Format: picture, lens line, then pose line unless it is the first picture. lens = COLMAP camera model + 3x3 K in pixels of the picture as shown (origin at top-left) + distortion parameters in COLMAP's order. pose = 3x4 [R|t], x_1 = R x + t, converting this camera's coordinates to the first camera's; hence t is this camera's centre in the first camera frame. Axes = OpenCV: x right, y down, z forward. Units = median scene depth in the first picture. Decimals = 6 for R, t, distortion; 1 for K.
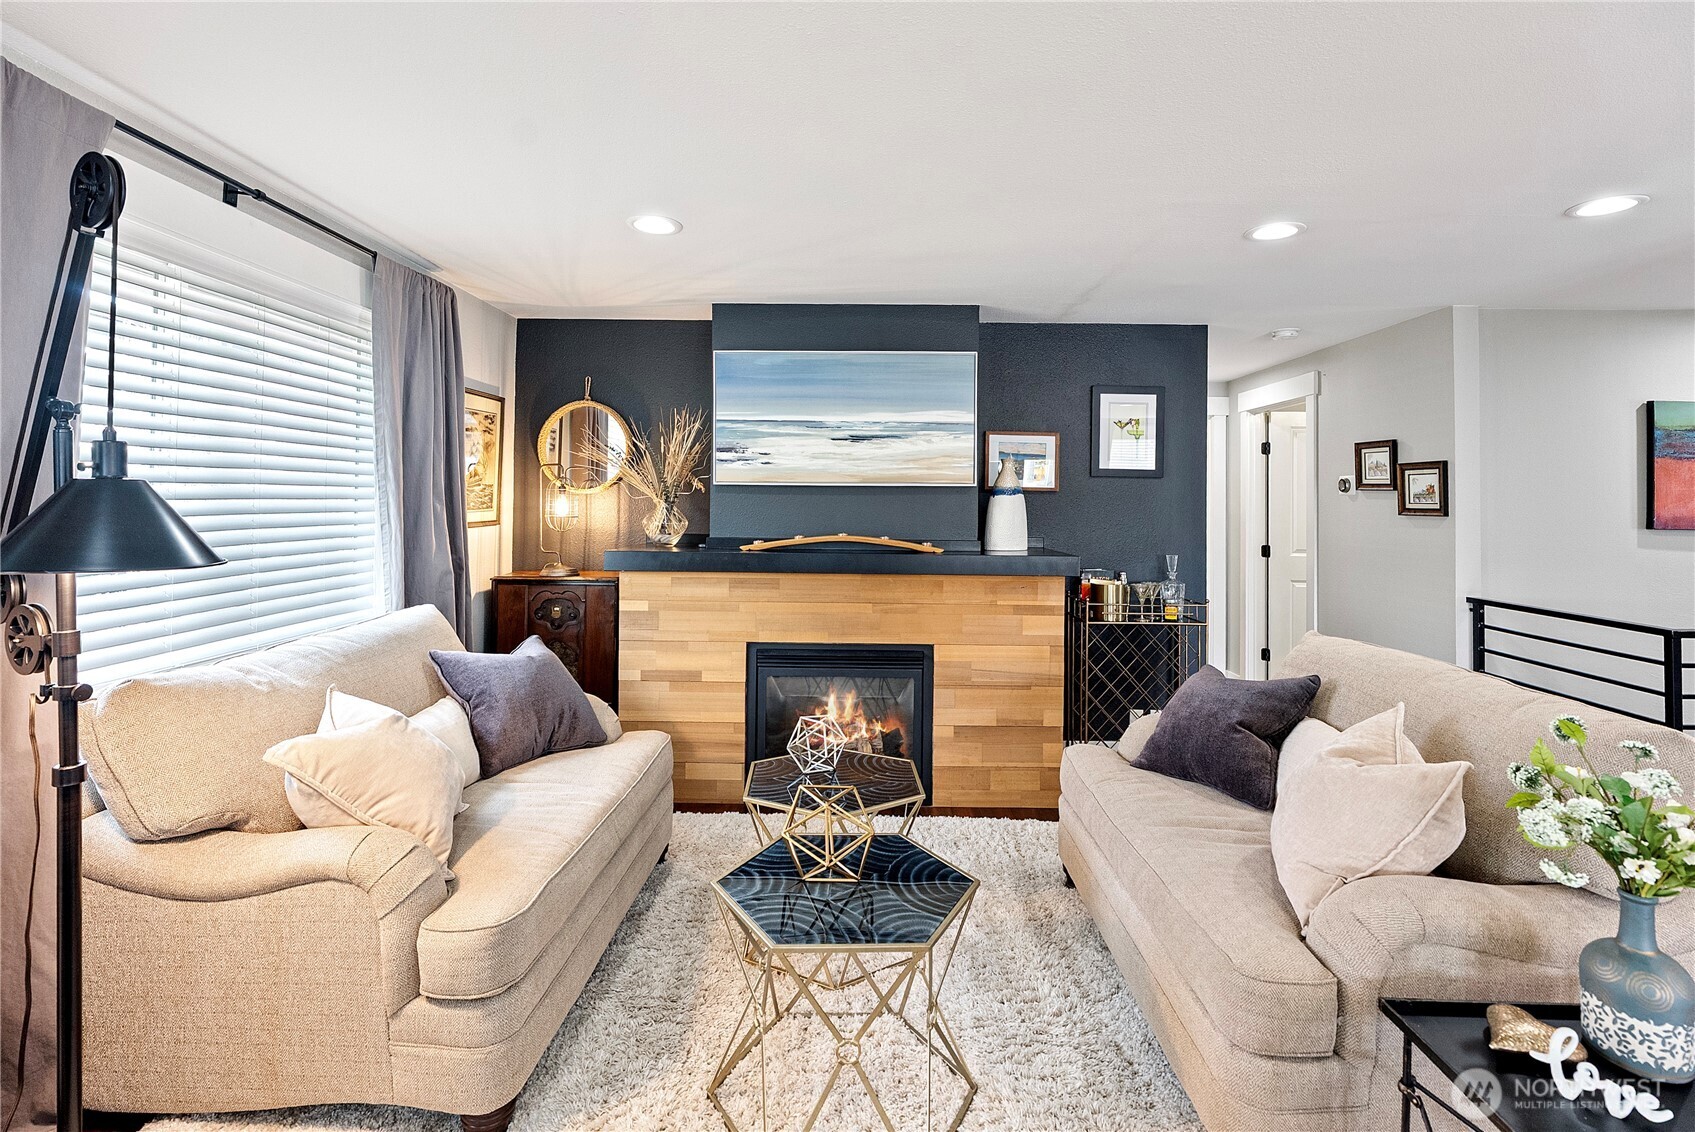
lens RADIAL K [[782.3, 0, 849.3], [0, 782.3, 491.1], [0, 0, 1]] dist [-0.001823, -0.000173]
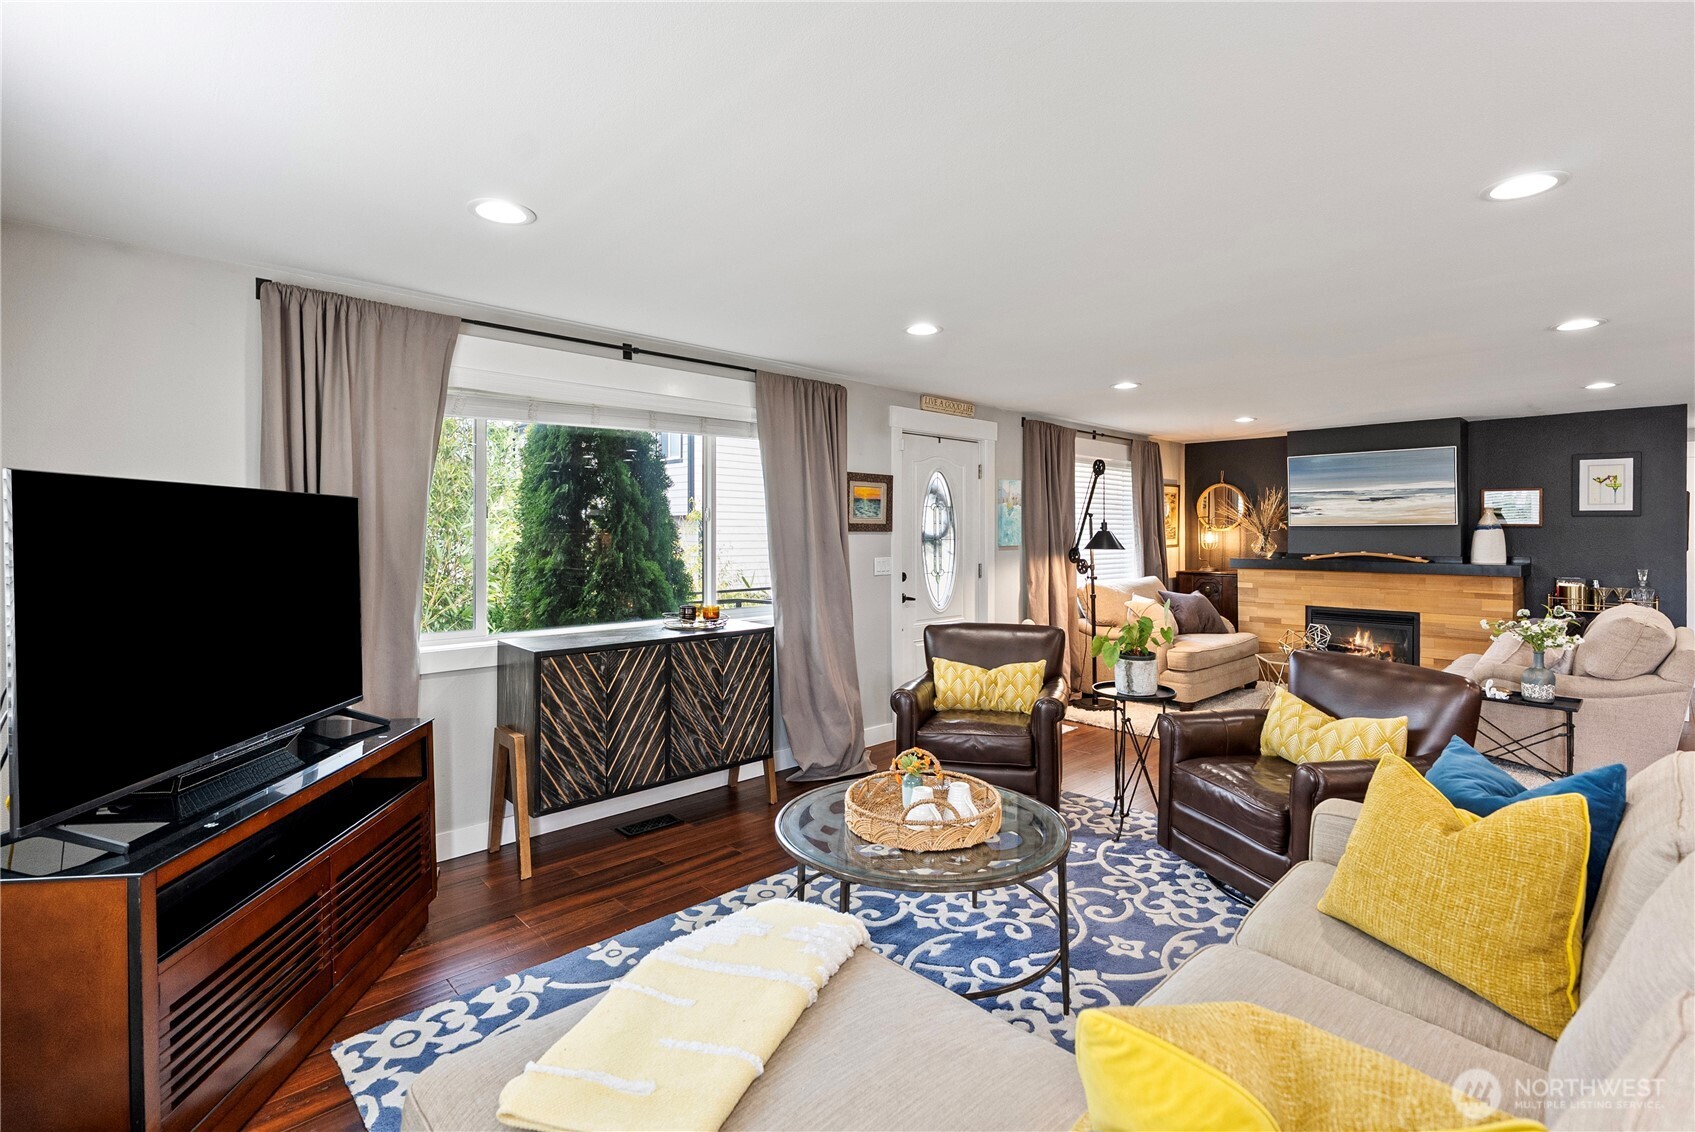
lens RADIAL K [[791.0, 0, 849.8], [0, 791.0, 535.2], [0, 0, 1]] dist [-0.002258, -0.000701]
pose [[0.699792, -0.006767, -0.714314, 0.467543], [0.015087, 0.999872, 0.005308, -0.012128], [0.714187, -0.014491, 0.699805, -1.160754]]
